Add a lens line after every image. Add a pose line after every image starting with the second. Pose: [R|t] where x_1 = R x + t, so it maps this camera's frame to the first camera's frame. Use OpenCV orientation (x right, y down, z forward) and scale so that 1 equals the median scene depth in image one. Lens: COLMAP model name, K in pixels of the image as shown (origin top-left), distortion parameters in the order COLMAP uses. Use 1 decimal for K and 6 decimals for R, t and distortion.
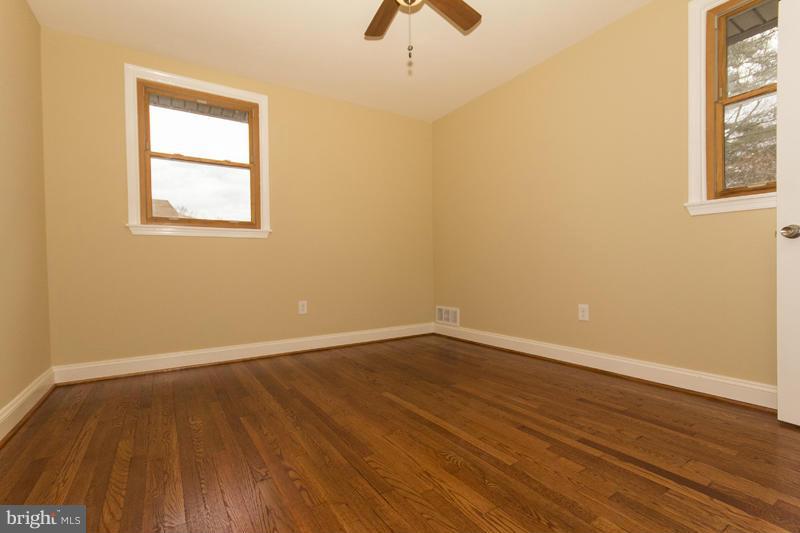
lens RADIAL K [[410.9, 0, 402.9], [0, 410.9, 269.5], [0, 0, 1]] dist [-0.001590, 0.000826]
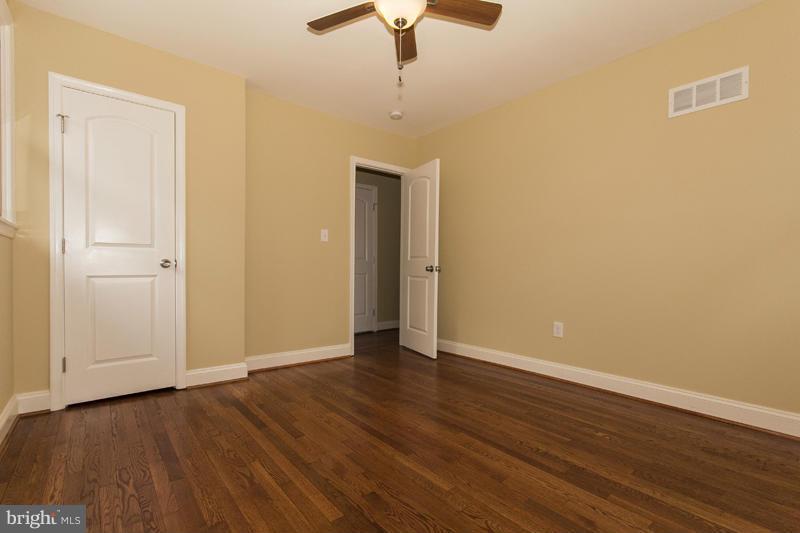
lens RADIAL K [[410.9, 0, 402.9], [0, 410.9, 269.5], [0, 0, 1]] dist [-0.001590, 0.000826]
pose [[-0.994000, 0.007287, -0.109141, 0.121771], [0.005234, 0.999804, 0.019083, -0.079452], [0.109259, 0.018398, -0.993843, 1.978547]]
